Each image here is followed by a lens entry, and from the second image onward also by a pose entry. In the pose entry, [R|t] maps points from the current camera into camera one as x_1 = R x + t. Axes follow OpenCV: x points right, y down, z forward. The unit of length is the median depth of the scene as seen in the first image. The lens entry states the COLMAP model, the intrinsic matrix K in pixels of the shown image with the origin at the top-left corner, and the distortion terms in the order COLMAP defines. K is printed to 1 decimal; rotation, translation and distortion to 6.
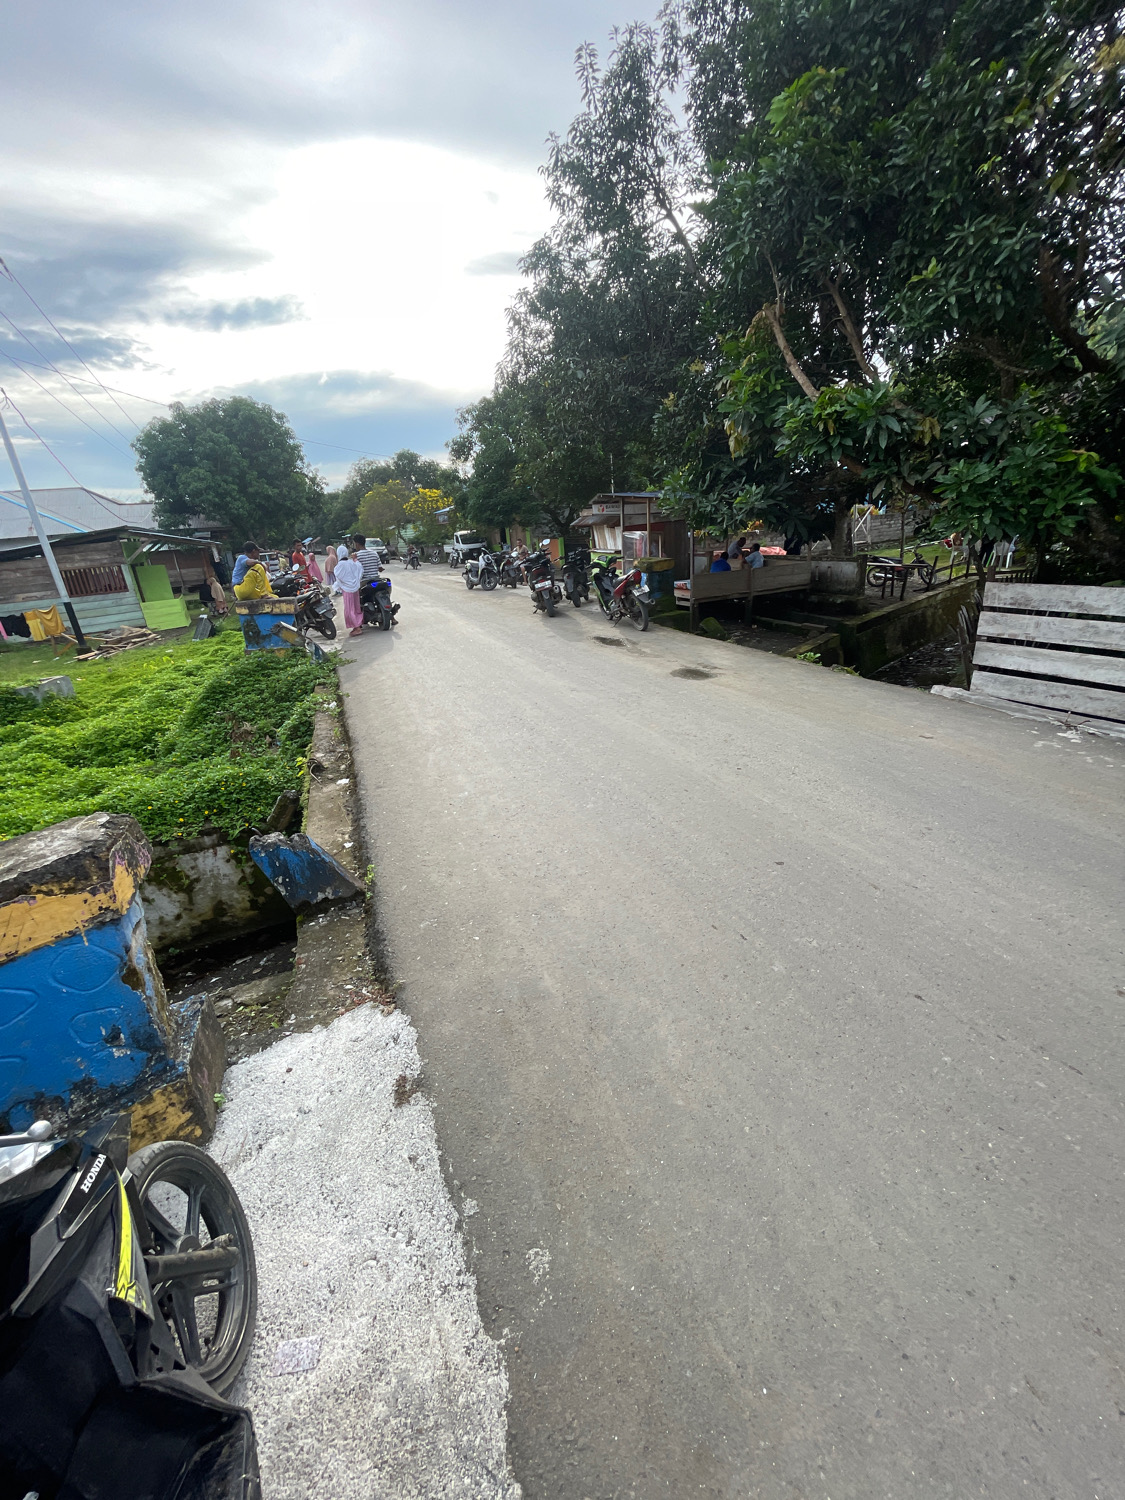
lens RADIAL K [[597.1, 0, 562.5], [0, 597.1, 750.0], [0, 0, 1]] dist [0.000052, 0.000060]
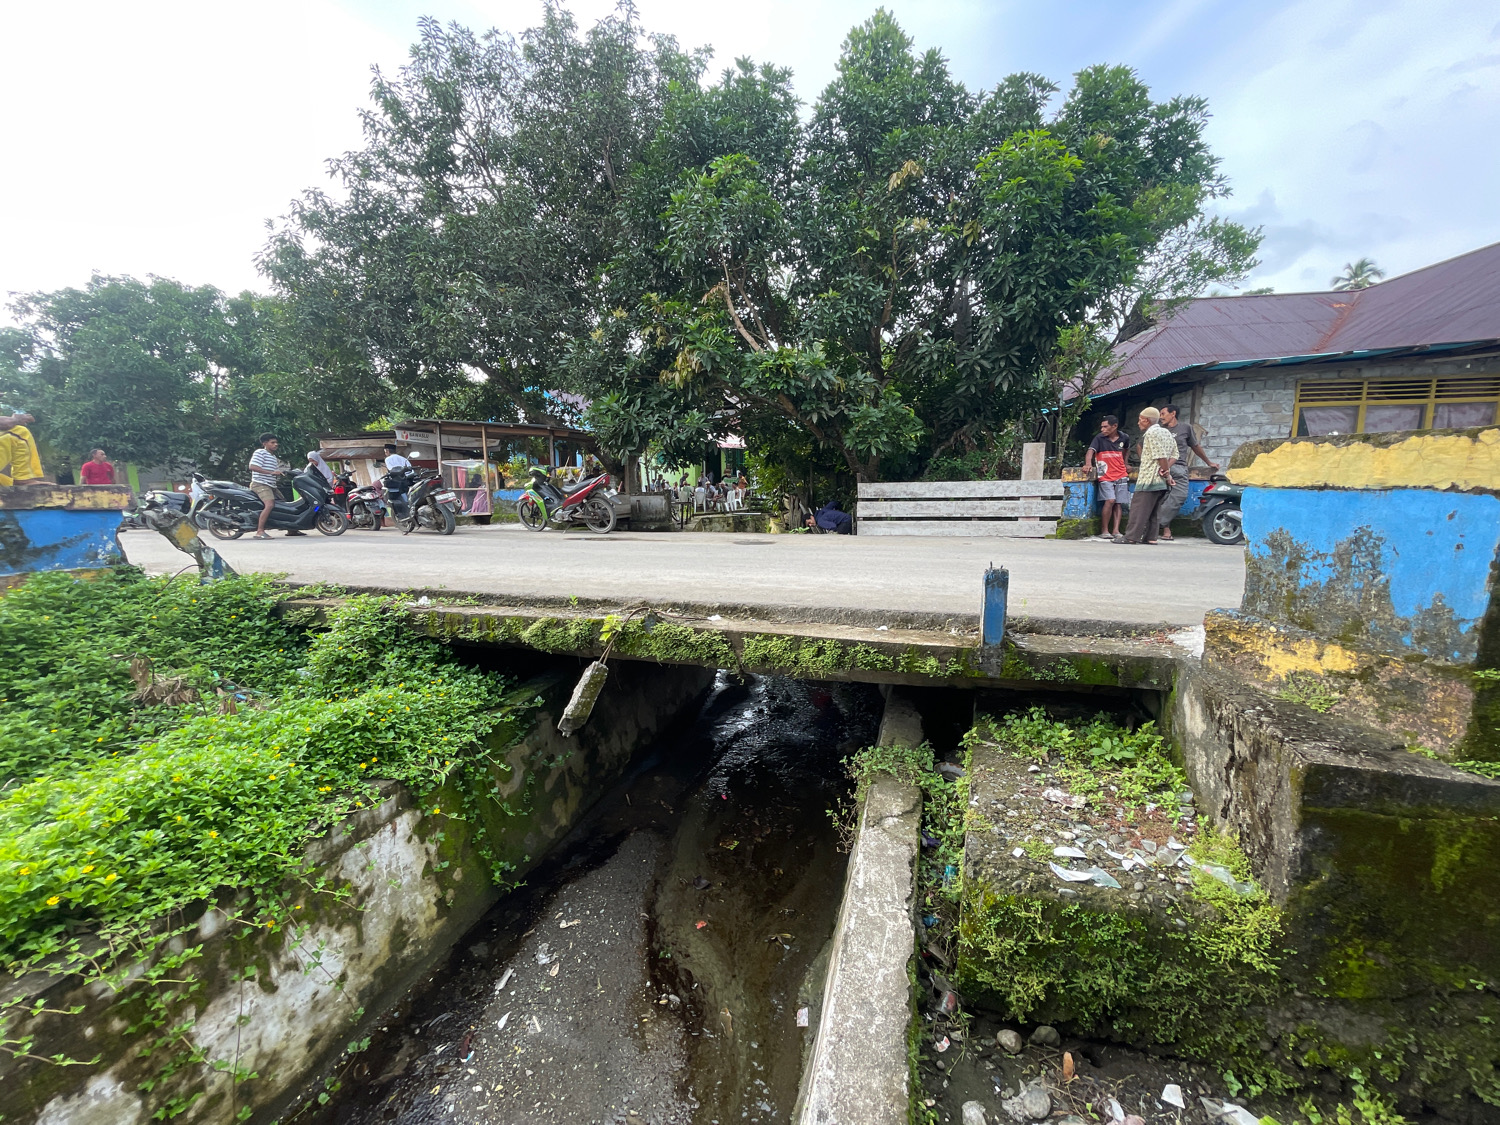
lens RADIAL K [[597.1, 0, 750.0], [0, 597.1, 562.5], [0, 0, 1]] dist [0.000052, 0.000060]
pose [[0.649876, -0.049632, 0.758418, -0.664376], [0.242951, 0.959077, -0.145417, 0.077111], [-0.720164, 0.278762, 0.635339, 0.258679]]
